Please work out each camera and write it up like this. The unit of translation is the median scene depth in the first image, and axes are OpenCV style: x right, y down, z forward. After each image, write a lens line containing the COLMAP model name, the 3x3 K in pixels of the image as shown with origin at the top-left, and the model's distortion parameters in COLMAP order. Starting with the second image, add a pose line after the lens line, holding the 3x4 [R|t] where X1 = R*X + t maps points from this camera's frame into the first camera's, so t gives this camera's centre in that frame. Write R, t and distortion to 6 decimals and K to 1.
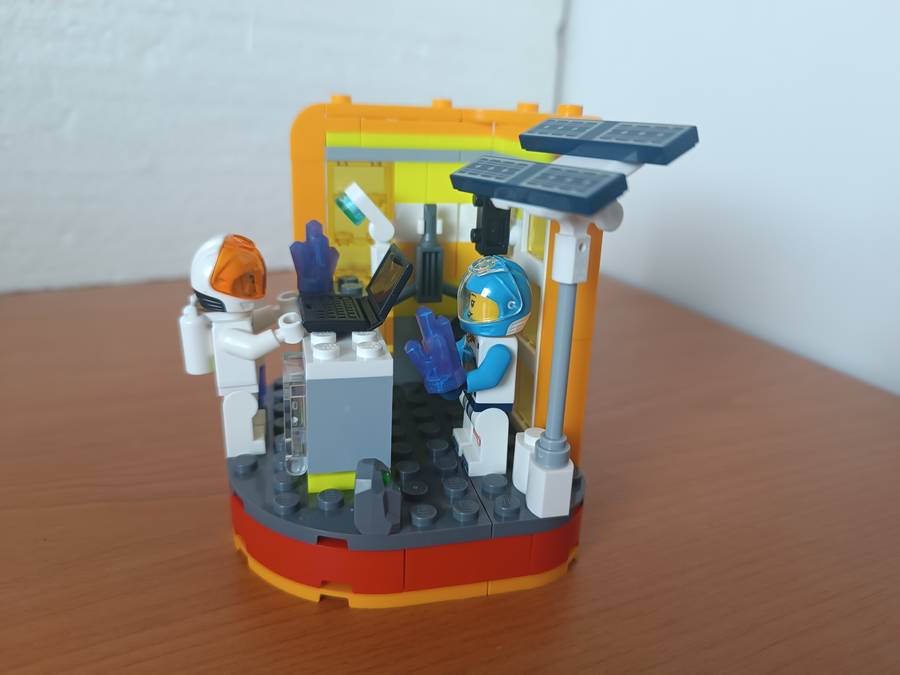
lens RADIAL K [[712.7, 0, 446.8], [0, 712.7, 340.9], [0, 0, 1]] dist [-0.033223, 0.005230]
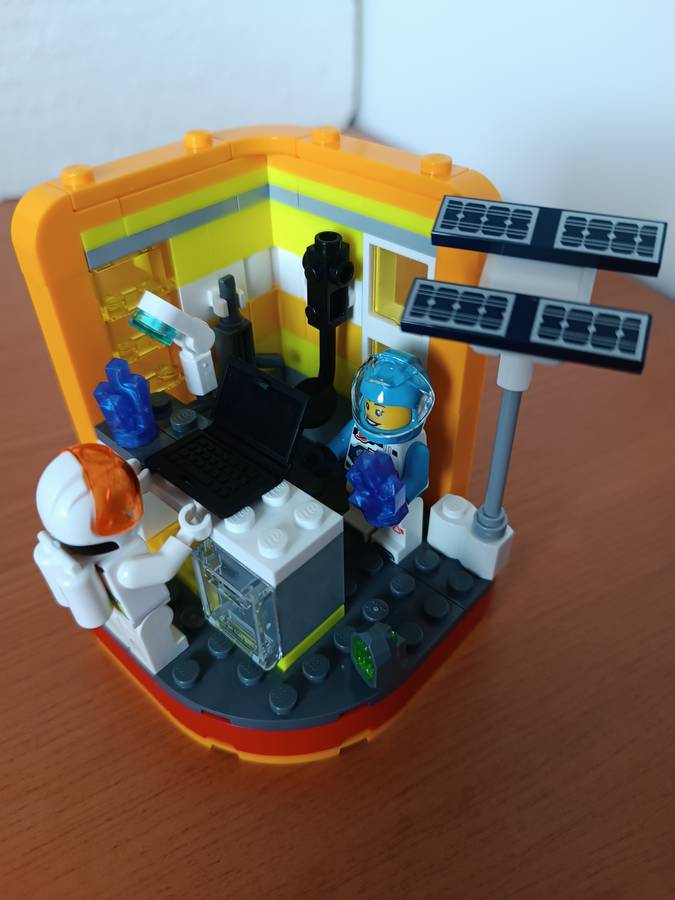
lens RADIAL K [[712.7, 0, 339.5], [0, 712.7, 454.3], [0, 0, 1]] dist [-0.033223, 0.005230]
pose [[0.834104, -0.409061, 0.370052, -0.306538], [0.240856, 0.873621, 0.422818, -0.340831], [-0.496244, -0.263545, 0.827216, 0.241742]]
